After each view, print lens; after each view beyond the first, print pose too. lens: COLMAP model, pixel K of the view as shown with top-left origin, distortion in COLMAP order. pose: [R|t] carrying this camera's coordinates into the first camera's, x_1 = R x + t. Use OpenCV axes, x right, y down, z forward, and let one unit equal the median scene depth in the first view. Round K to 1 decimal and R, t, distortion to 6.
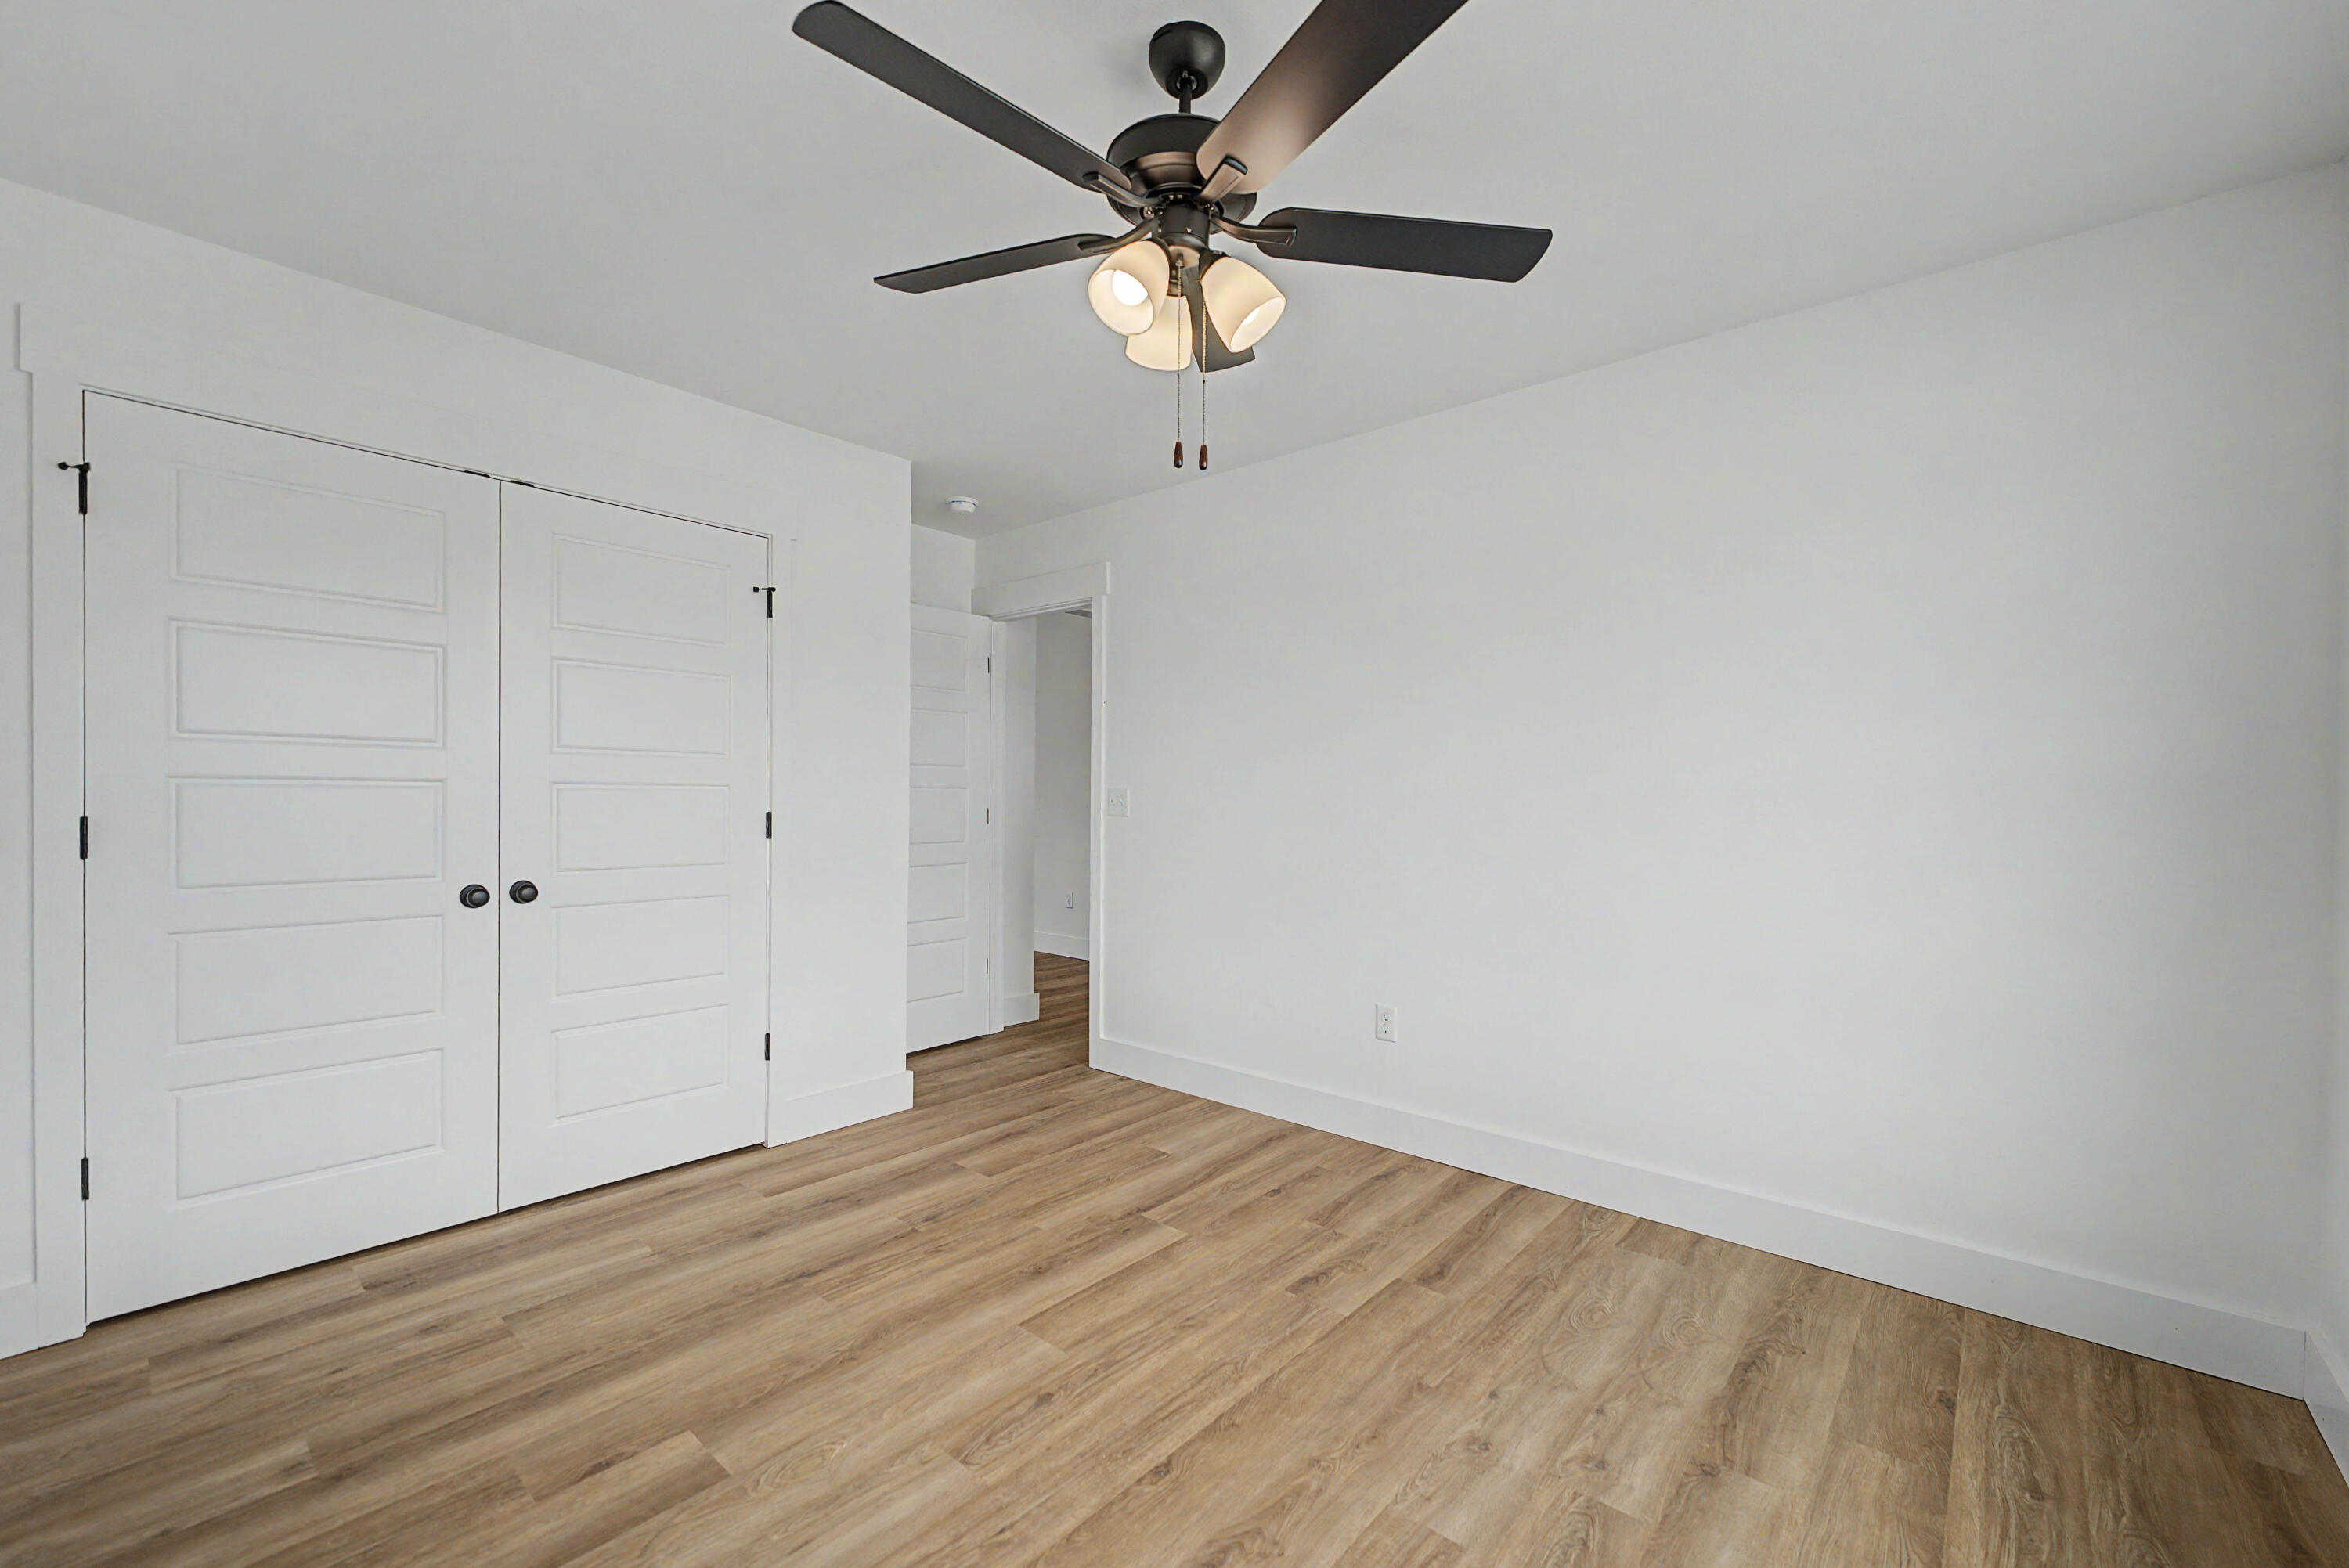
lens RADIAL K [[959.5, 0, 1169.2], [0, 959.5, 798.3], [0, 0, 1]] dist [0.000174, -0.000073]
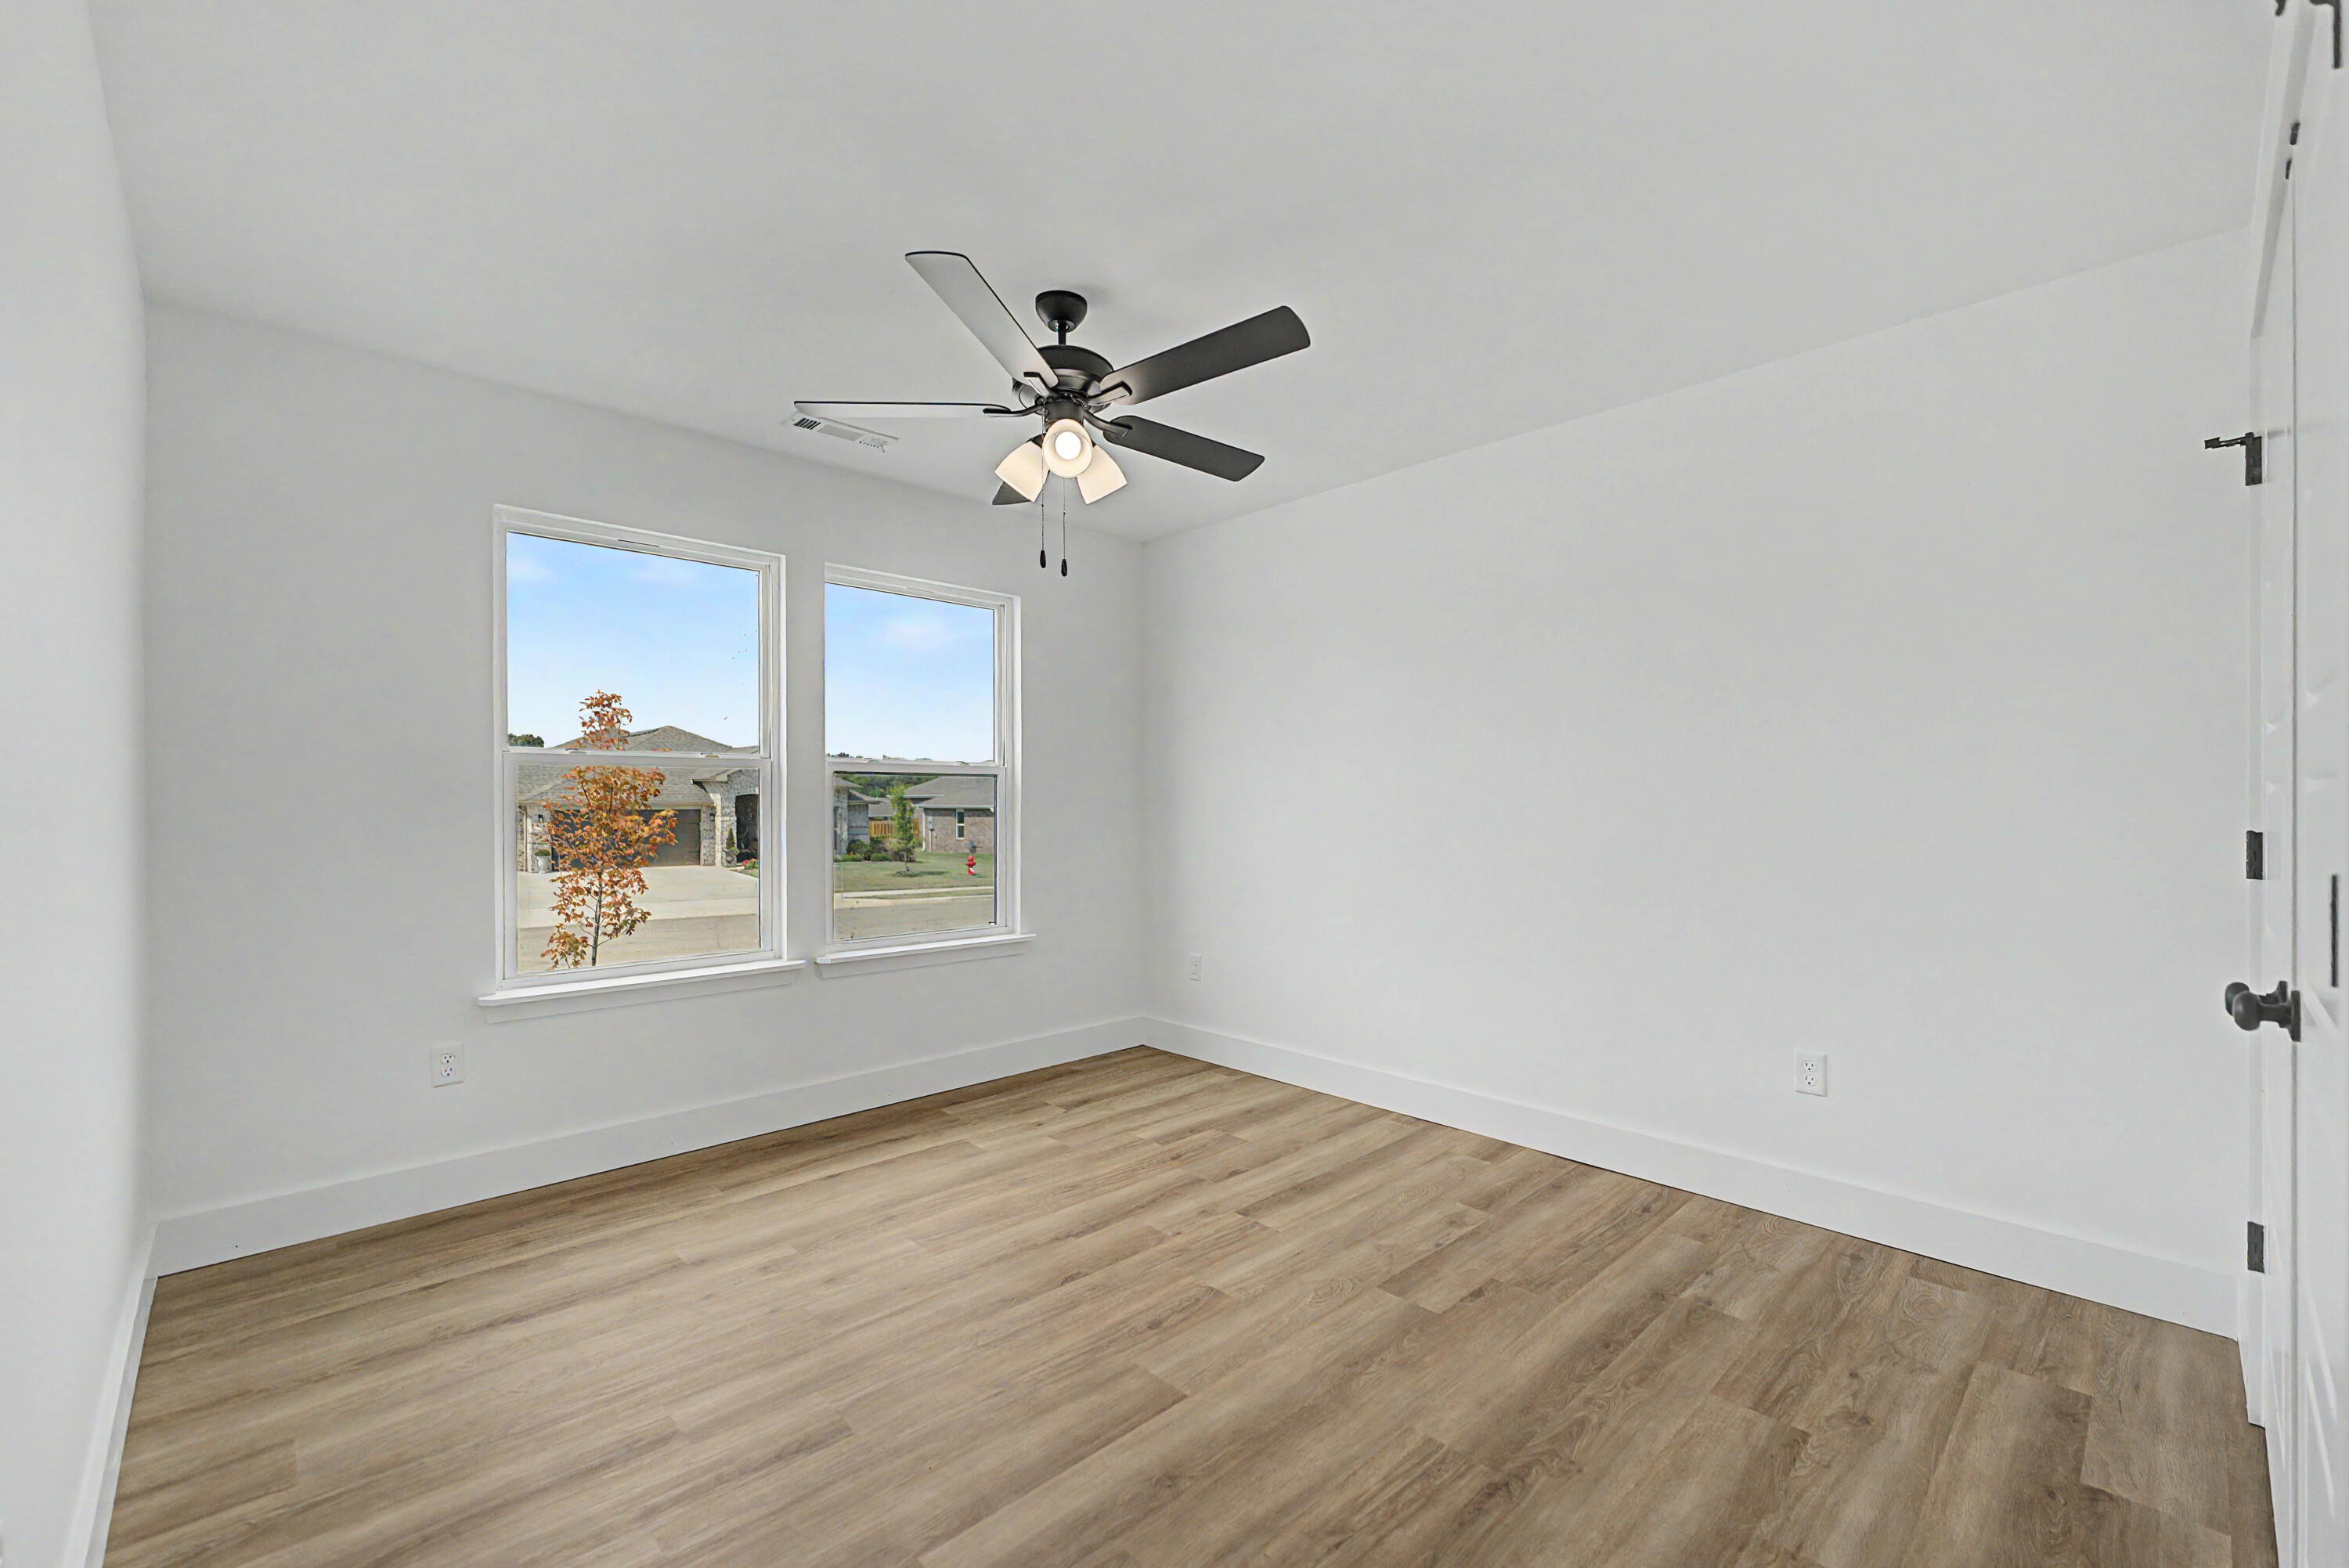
lens RADIAL K [[959.5, 0, 1169.2], [0, 959.5, 798.3], [0, 0, 1]] dist [0.000174, -0.000073]
pose [[-0.996118, -0.005779, 0.087840, -0.217767], [-0.005827, 0.999983, -0.000293, -0.005449], [-0.087836, -0.000803, -0.996135, 1.911615]]
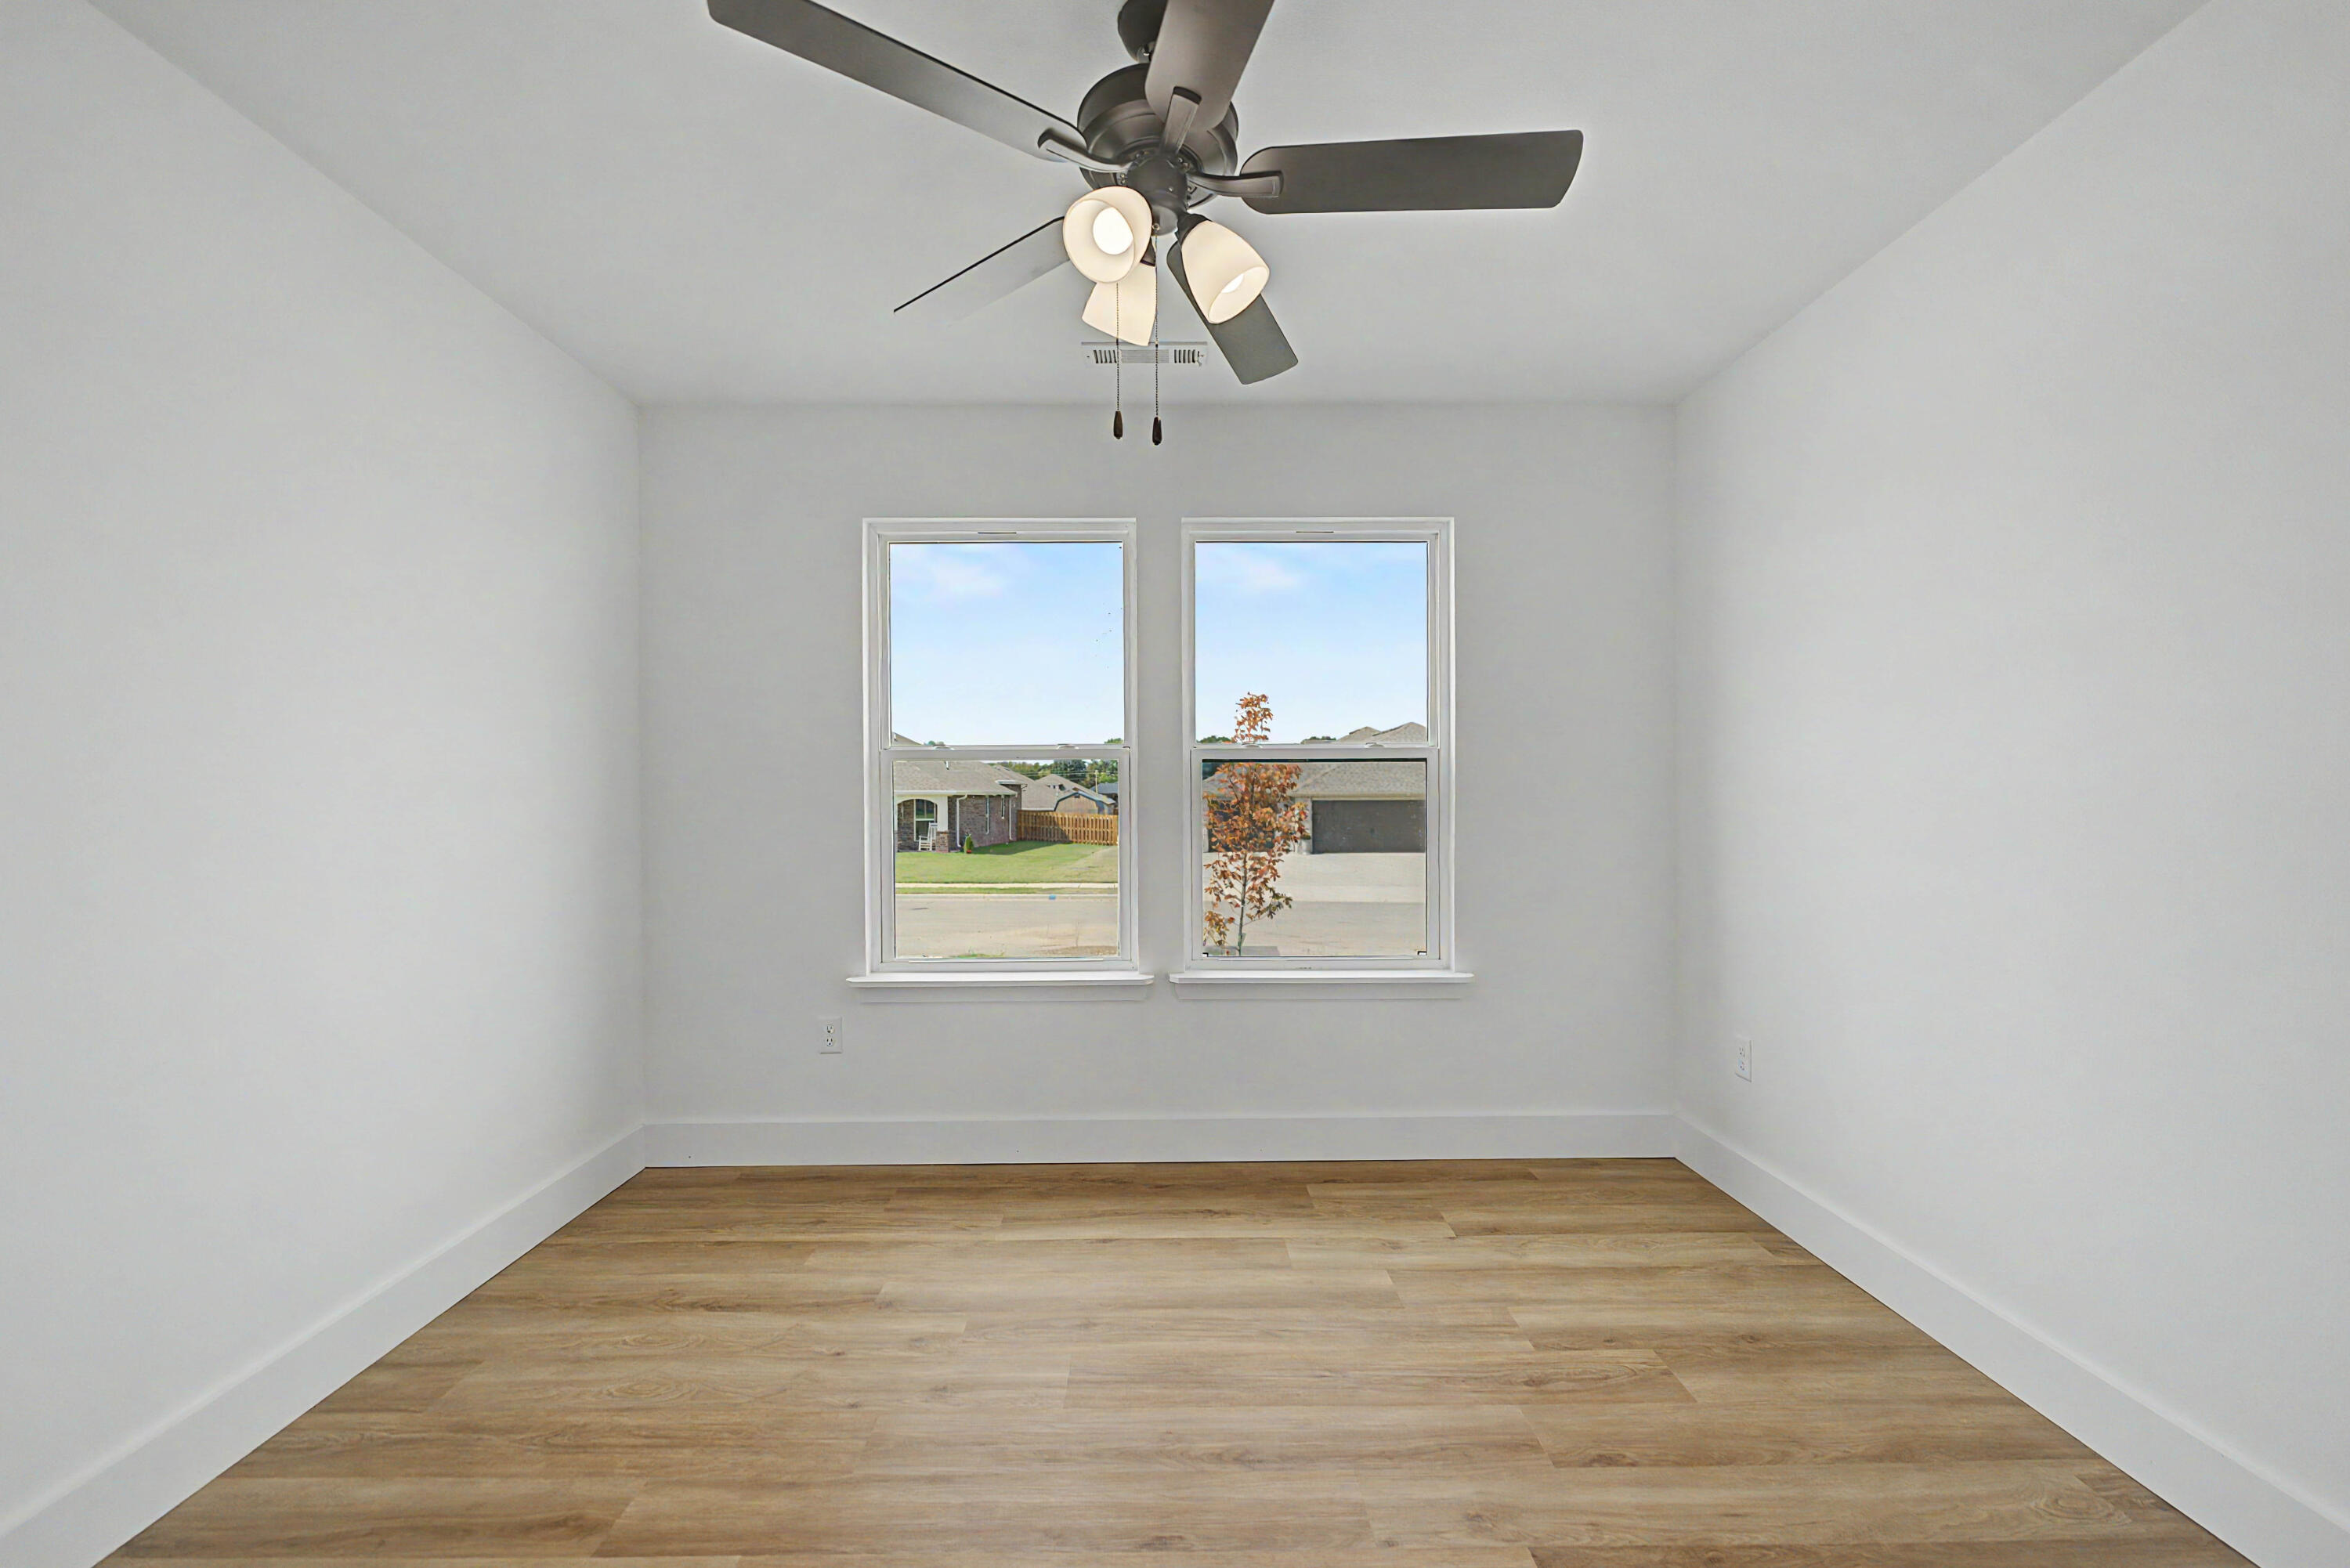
lens RADIAL K [[960.0, 0, 1169.7], [0, 960.0, 798.3], [0, 0, 1]] dist [0.000174, -0.000073]
pose [[-0.668491, -0.006315, 0.743693, -0.543379], [0.002864, 0.999935, 0.011065, -0.008186], [-0.743715, 0.009527, -0.668429, 1.269541]]
